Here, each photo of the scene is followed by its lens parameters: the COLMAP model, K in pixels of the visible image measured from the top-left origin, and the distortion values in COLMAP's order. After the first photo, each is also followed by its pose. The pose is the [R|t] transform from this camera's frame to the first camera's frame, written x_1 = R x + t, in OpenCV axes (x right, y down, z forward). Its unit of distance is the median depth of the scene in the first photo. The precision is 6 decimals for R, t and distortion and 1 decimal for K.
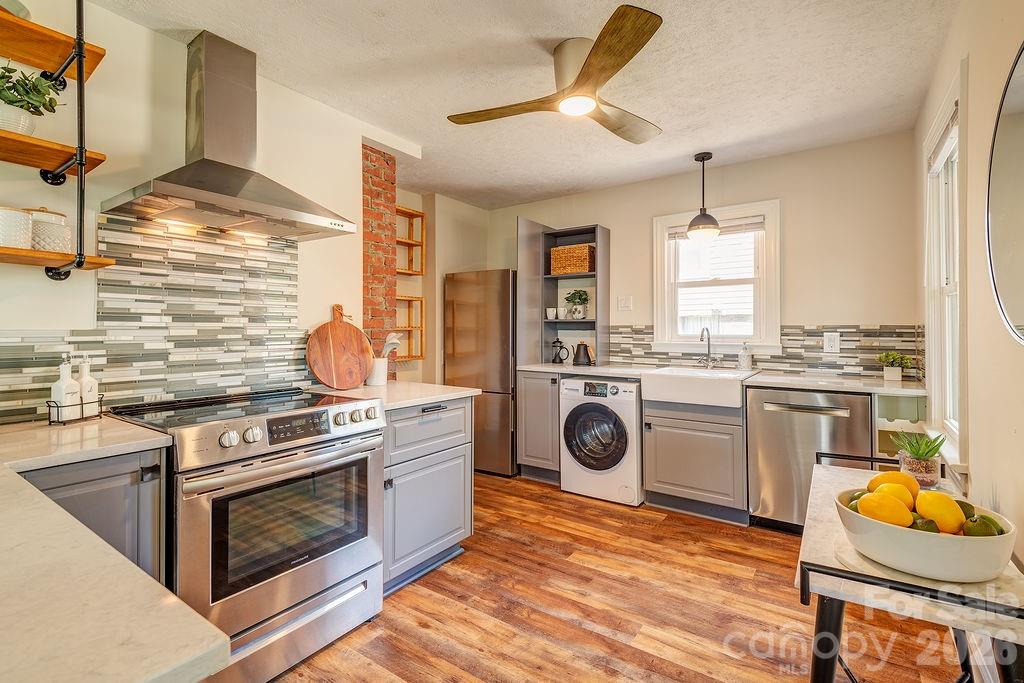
lens RADIAL K [[466.6, 0, 528.9], [0, 466.6, 322.7], [0, 0, 1]] dist [0.010226, -0.004772]
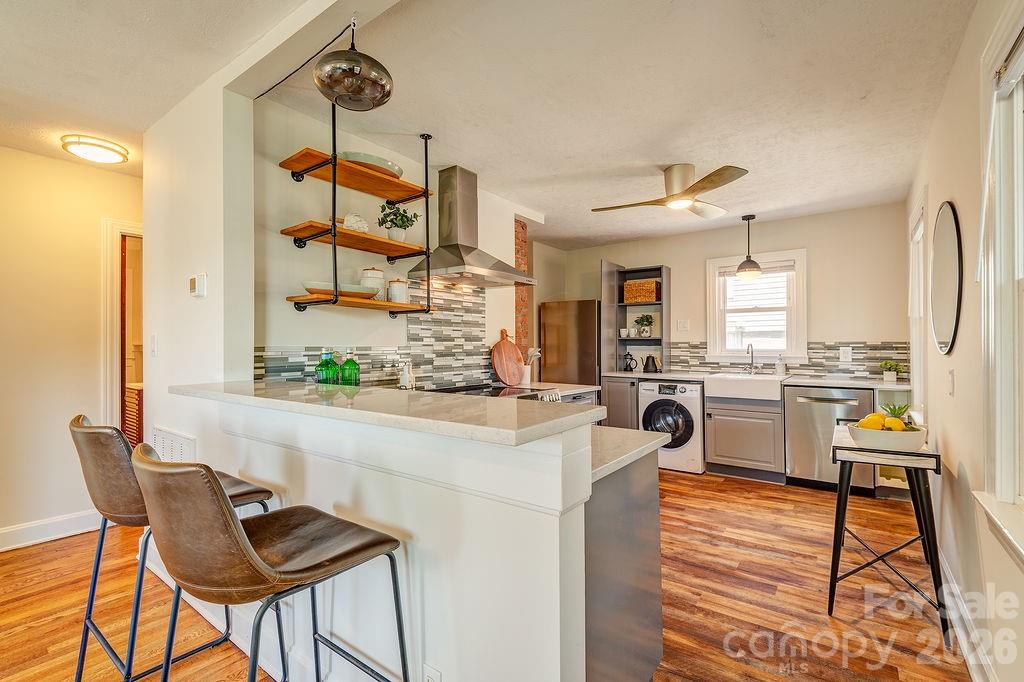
lens RADIAL K [[466.6, 0, 519.7], [0, 466.6, 339.0], [0, 0, 1]] dist [0.010226, -0.004772]
pose [[0.999377, -0.003177, -0.035142, -0.290562], [0.003246, 0.999993, 0.001914, -0.009334], [0.035135, -0.002027, 0.999381, -0.452764]]
